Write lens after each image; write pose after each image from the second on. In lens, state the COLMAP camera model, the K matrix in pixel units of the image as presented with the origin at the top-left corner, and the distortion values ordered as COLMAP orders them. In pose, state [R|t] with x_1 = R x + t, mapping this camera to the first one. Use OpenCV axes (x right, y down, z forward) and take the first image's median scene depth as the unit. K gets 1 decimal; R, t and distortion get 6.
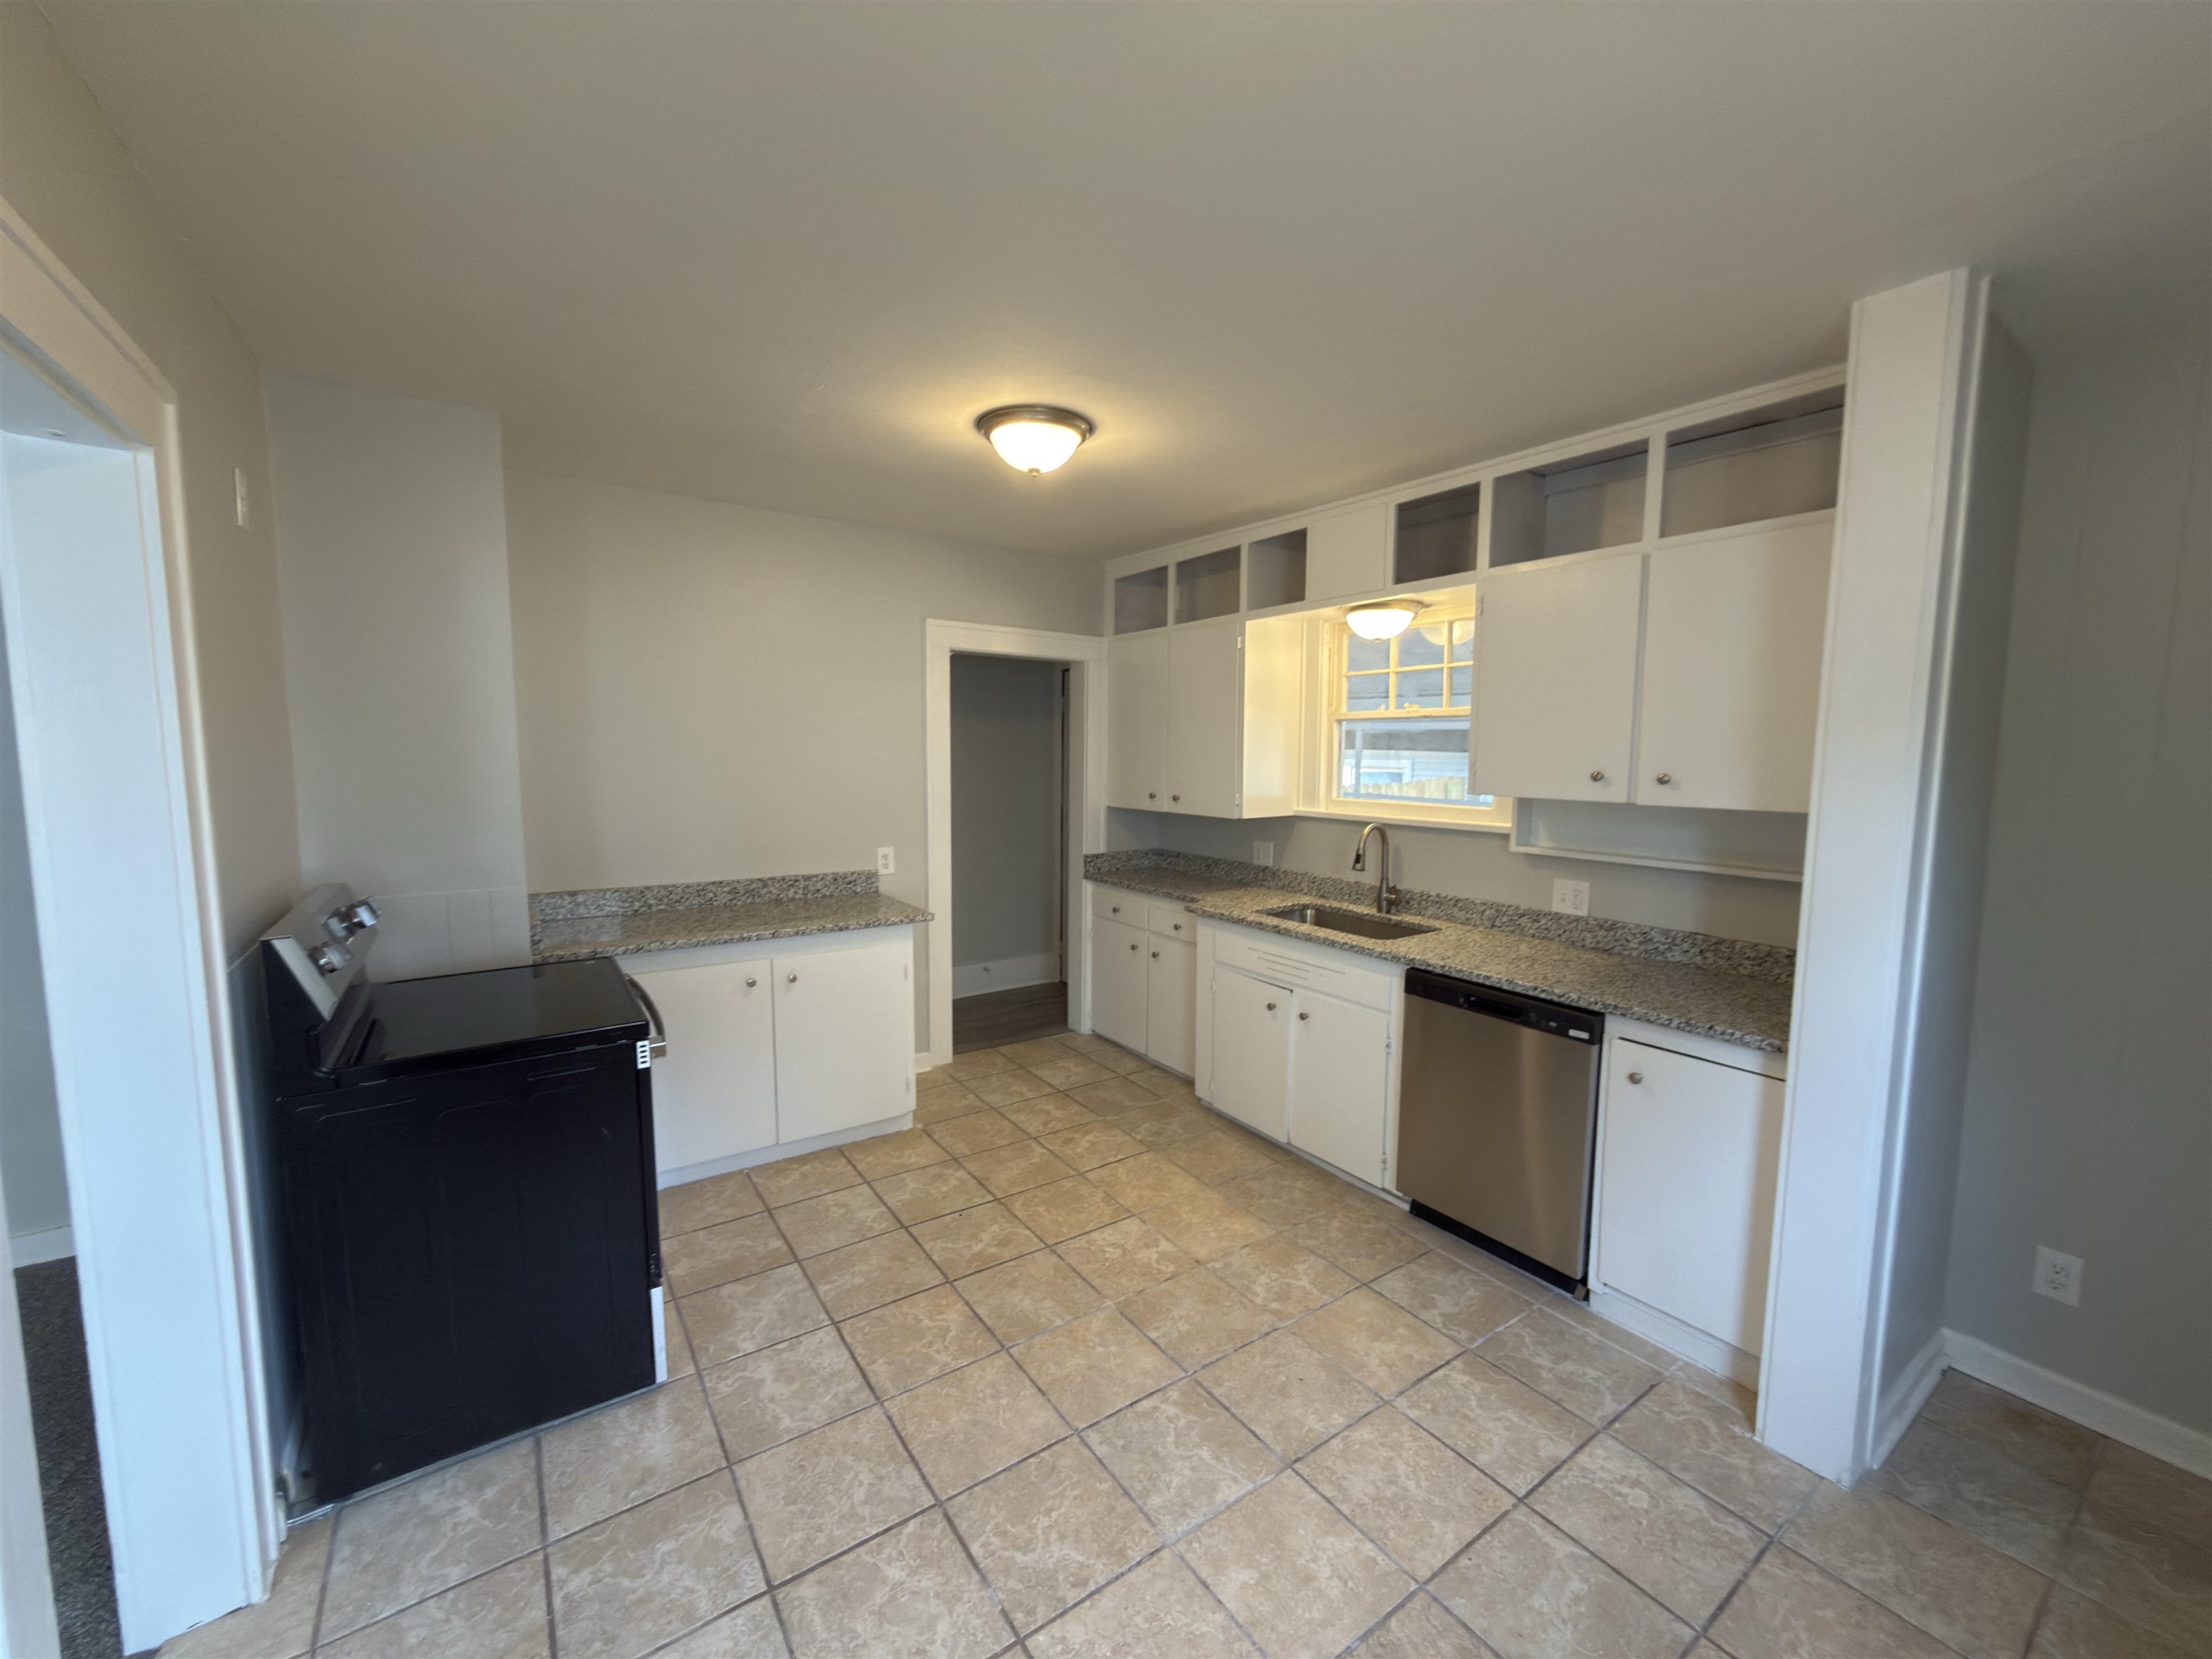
lens RADIAL K [[881.9, 0, 1106.4], [0, 881.9, 833.0], [0, 0, 1]] dist [-0.000356, -0.000288]
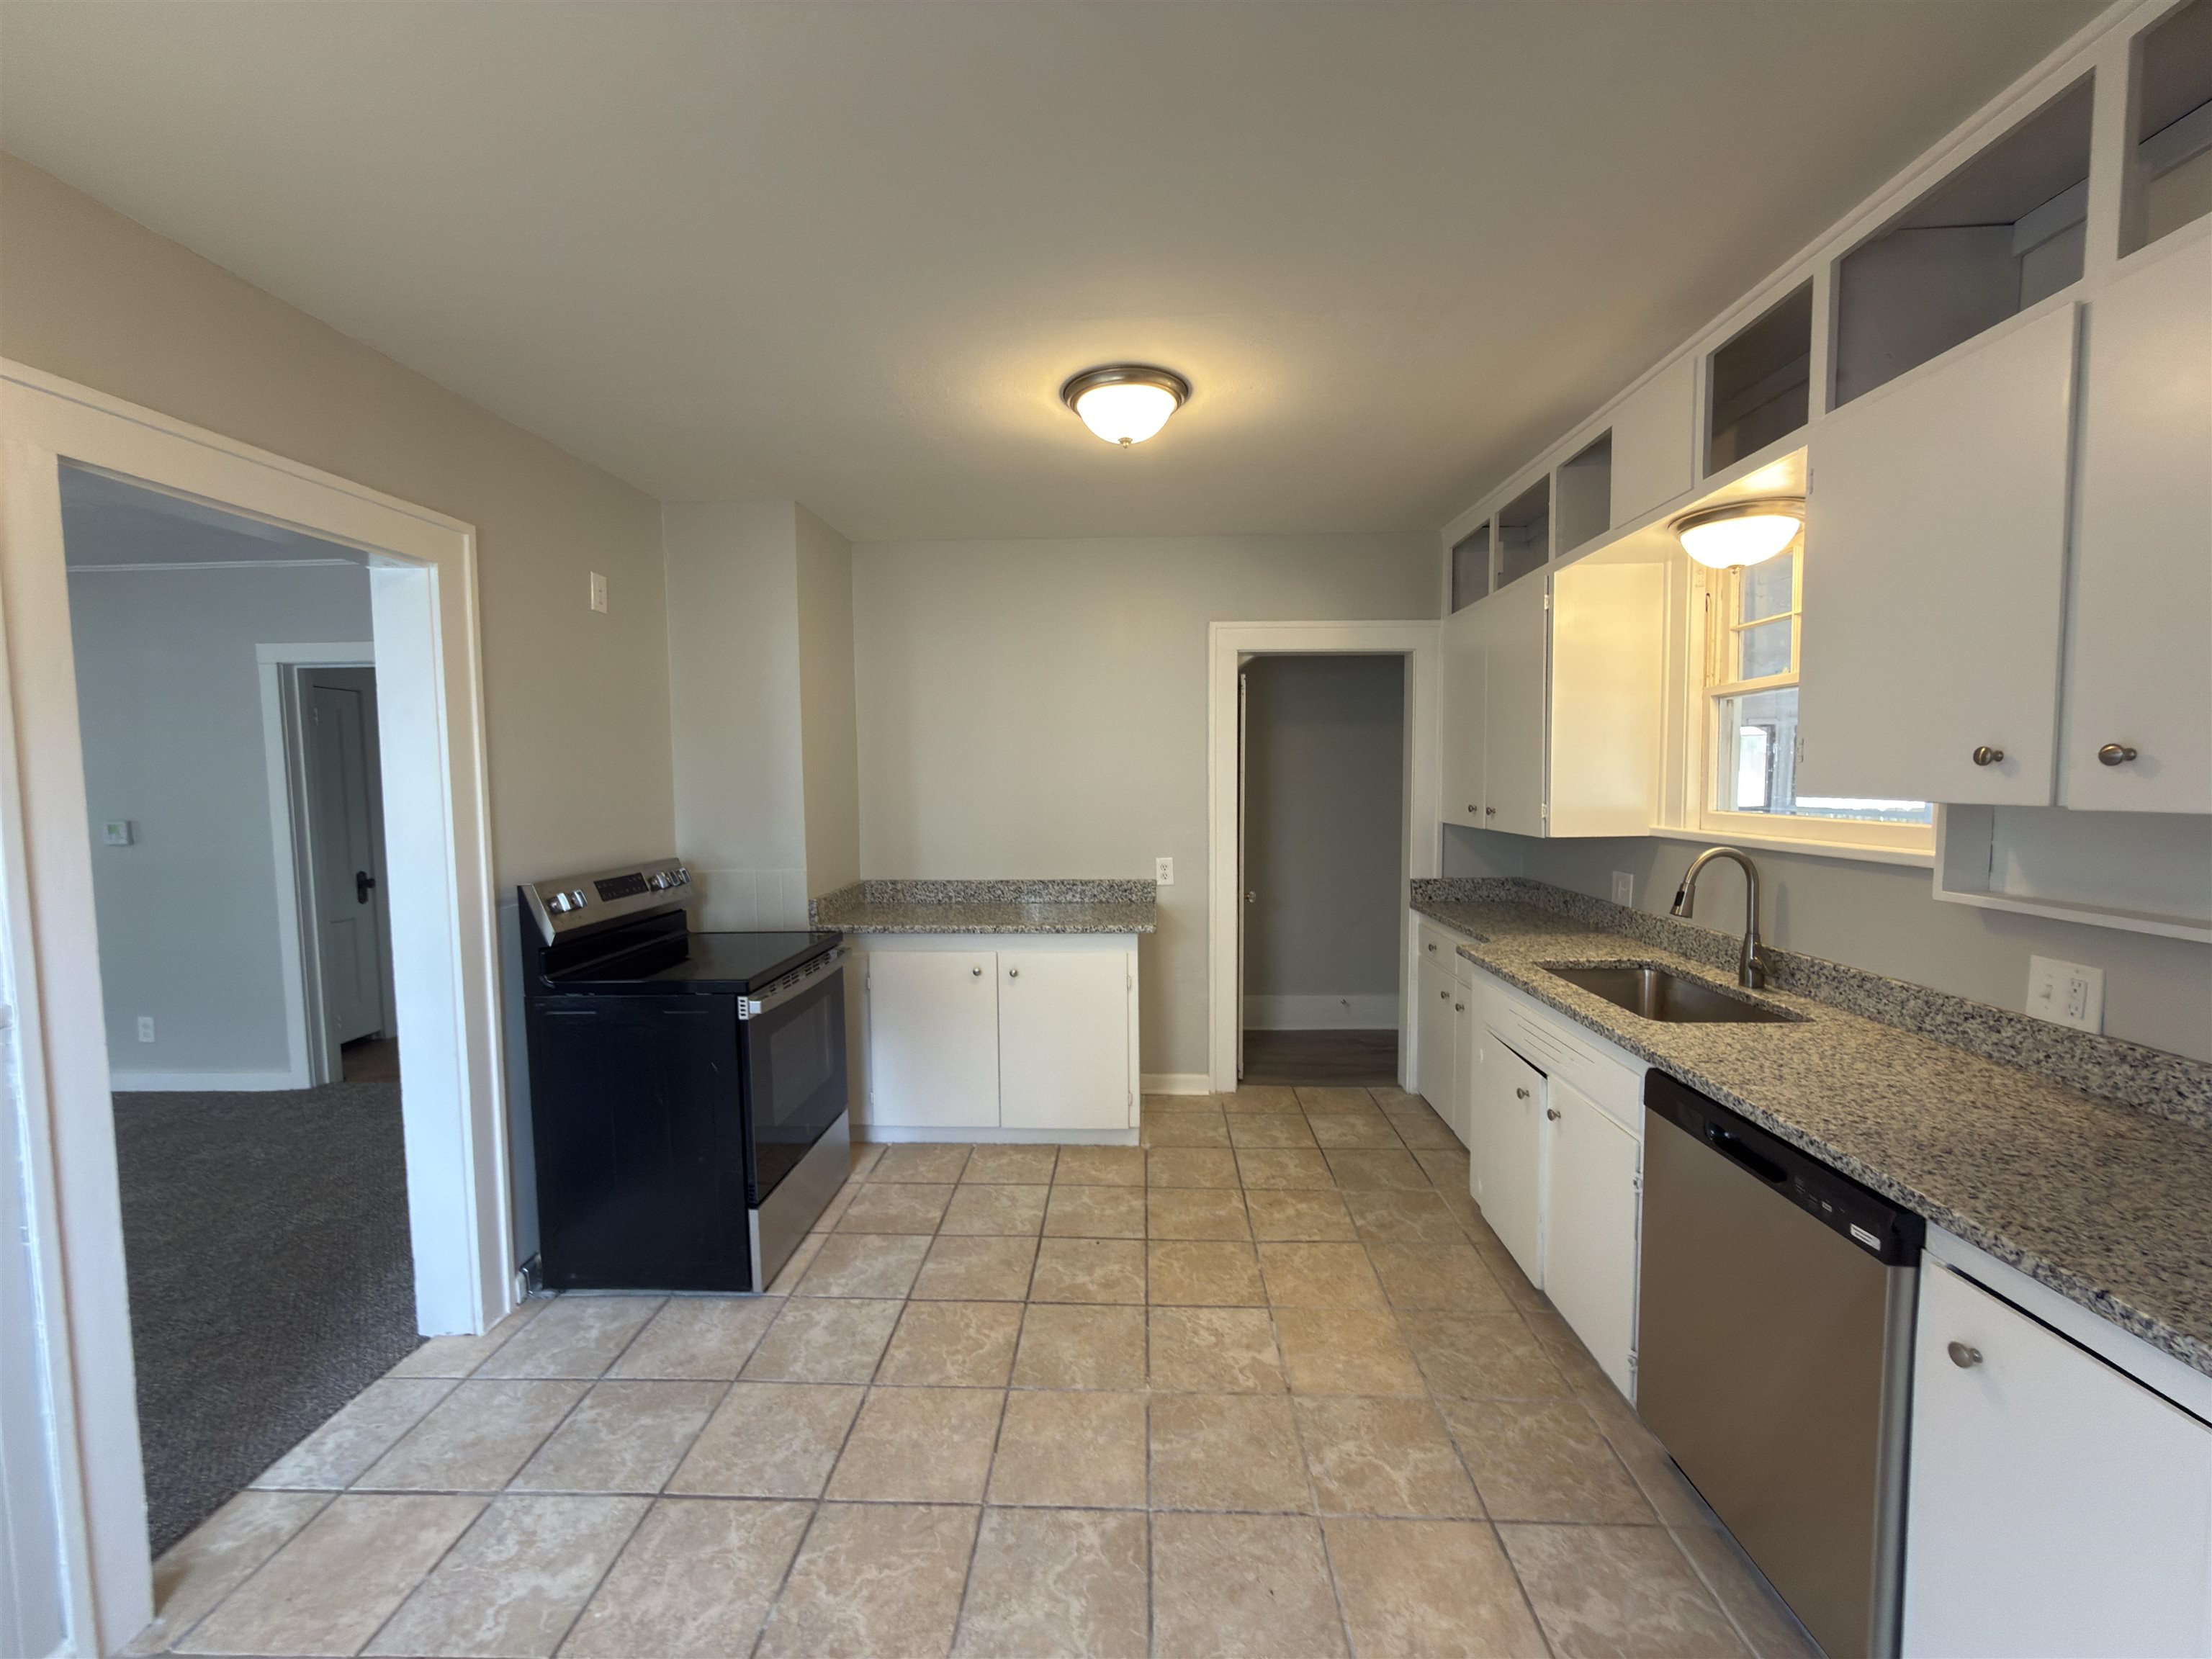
lens RADIAL K [[881.9, 0, 1106.4], [0, 881.9, 833.0], [0, 0, 1]] dist [-0.000356, -0.000288]
pose [[0.794222, 0.023459, -0.607175, 0.351400], [-0.041801, 0.998997, -0.016081, 0.008718], [0.606189, 0.038152, 0.794405, 0.207322]]
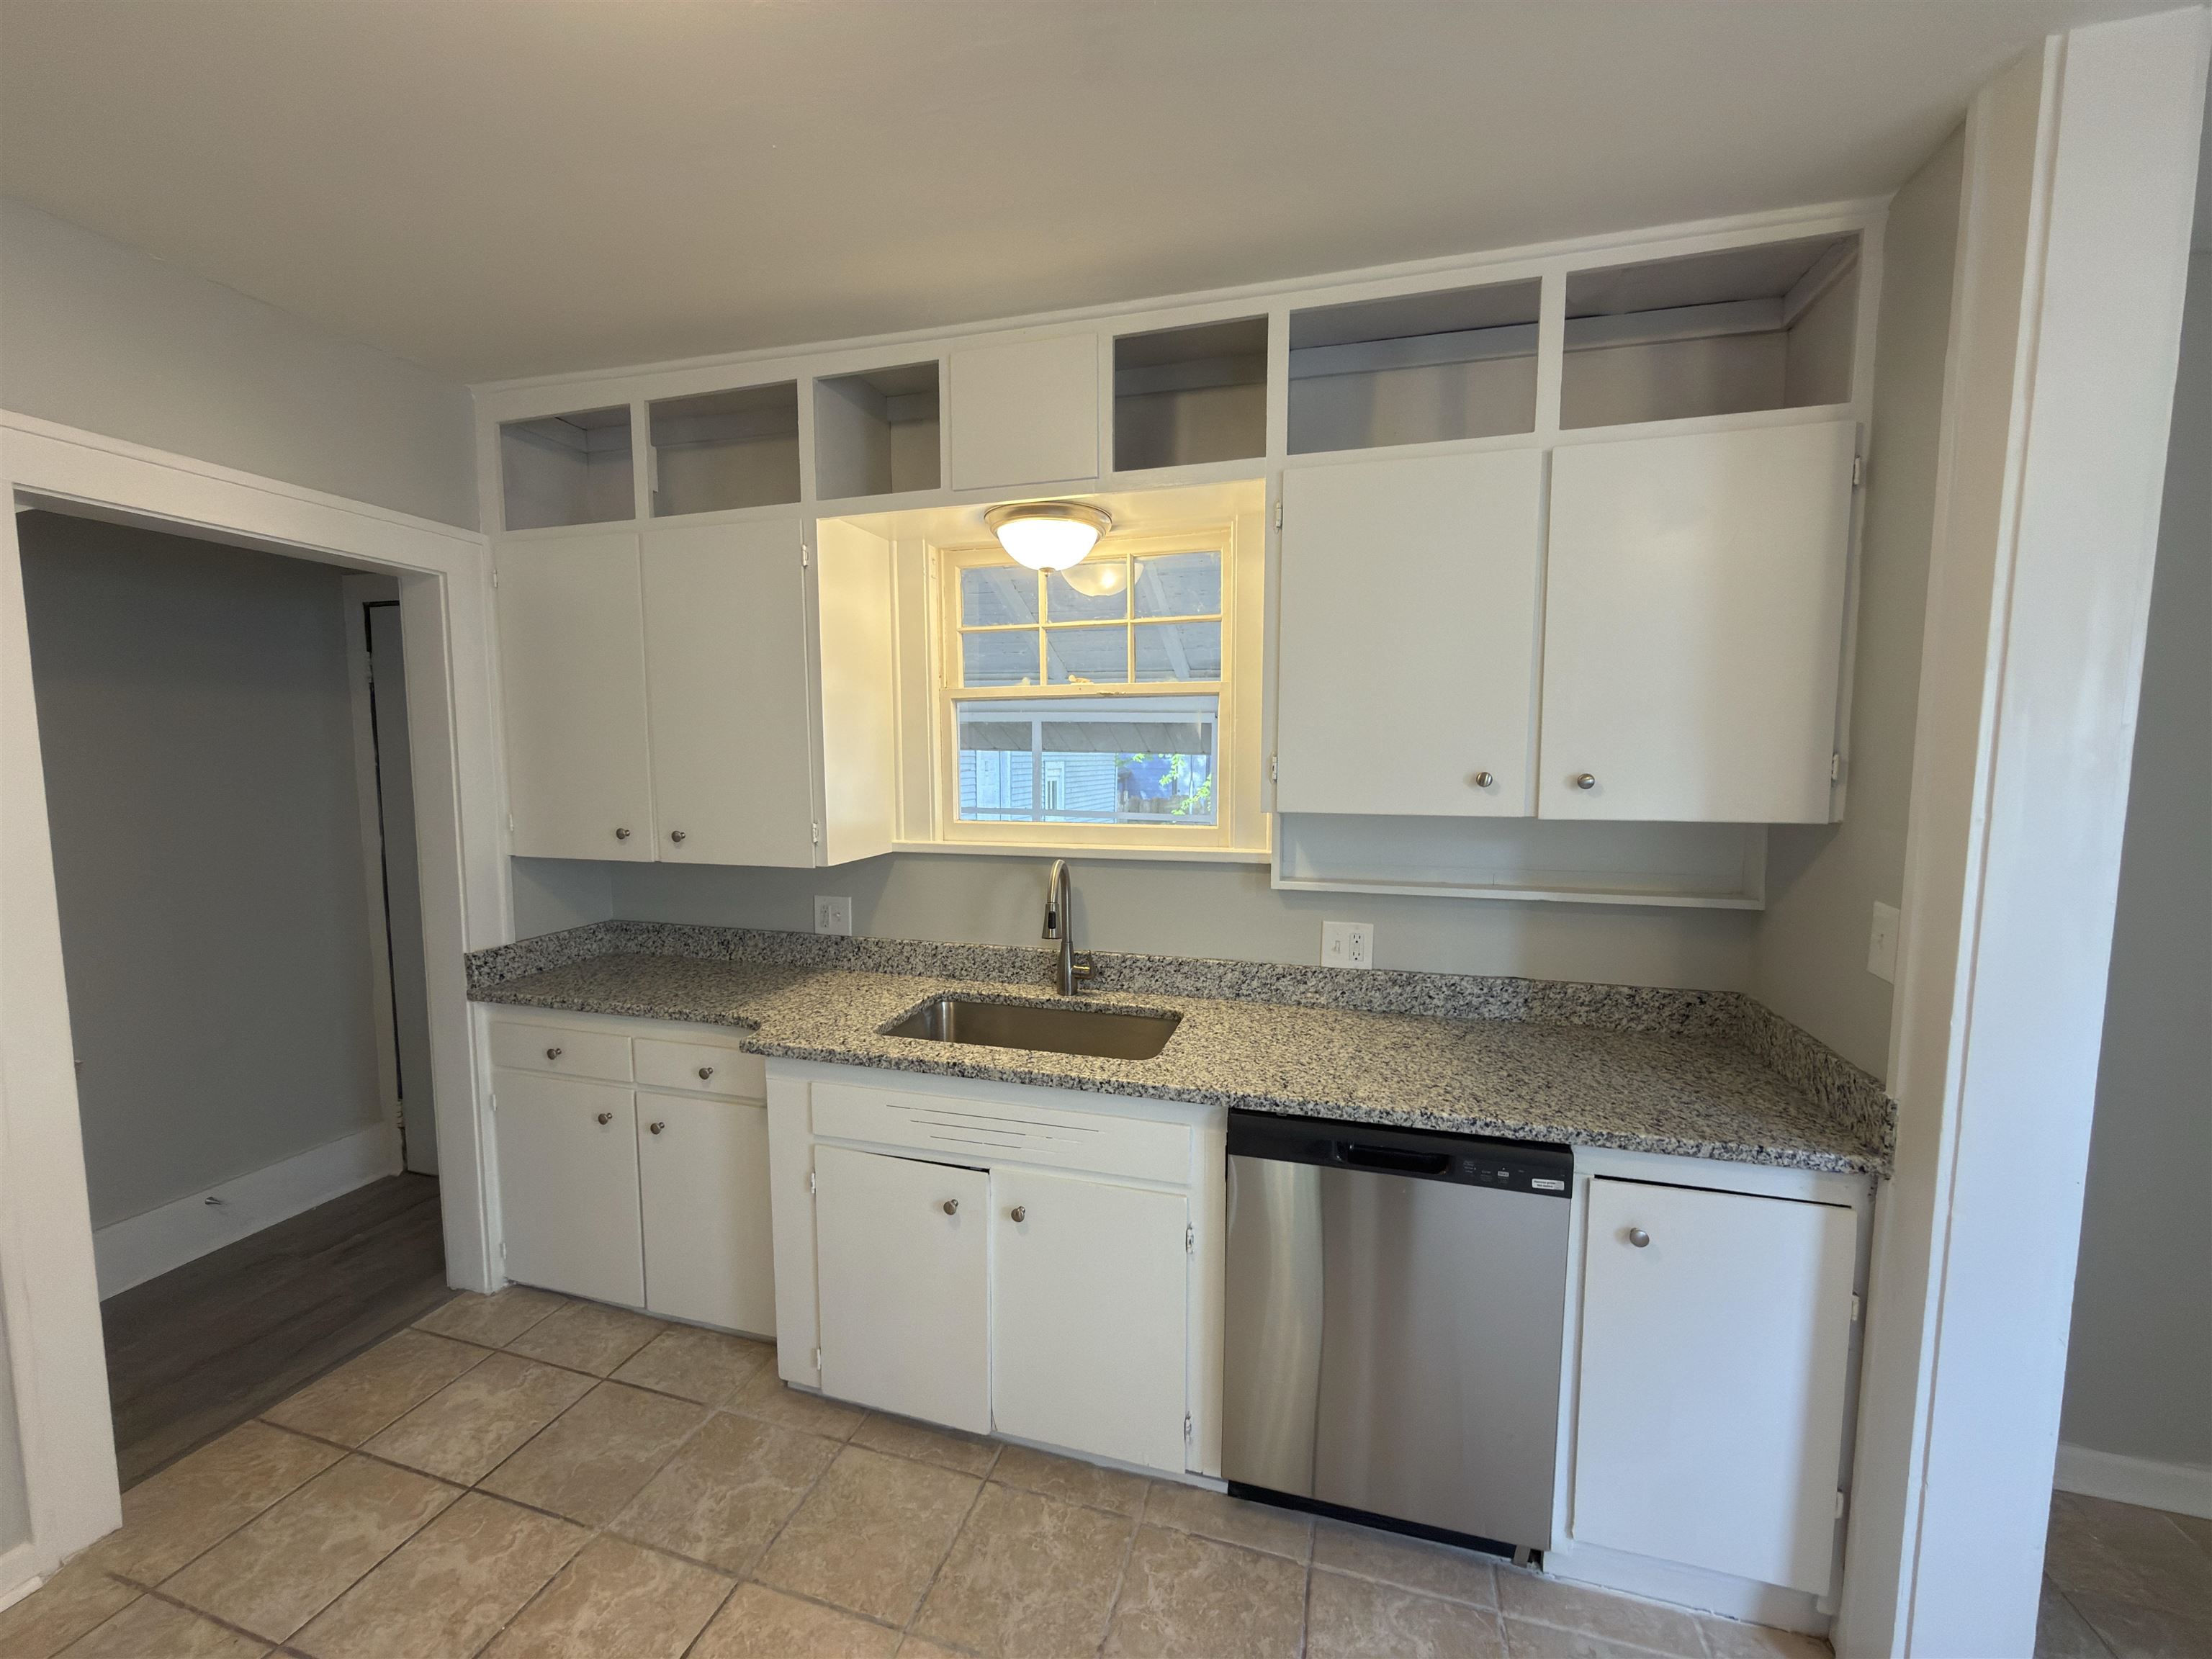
lens RADIAL K [[881.9, 0, 1106.4], [0, 881.9, 833.0], [0, 0, 1]] dist [-0.000356, -0.000288]
pose [[0.779665, -0.065667, 0.622745, -0.067477], [0.067175, 0.997518, 0.021084, -0.043157], [-0.622584, 0.025394, 0.782141, 0.498465]]
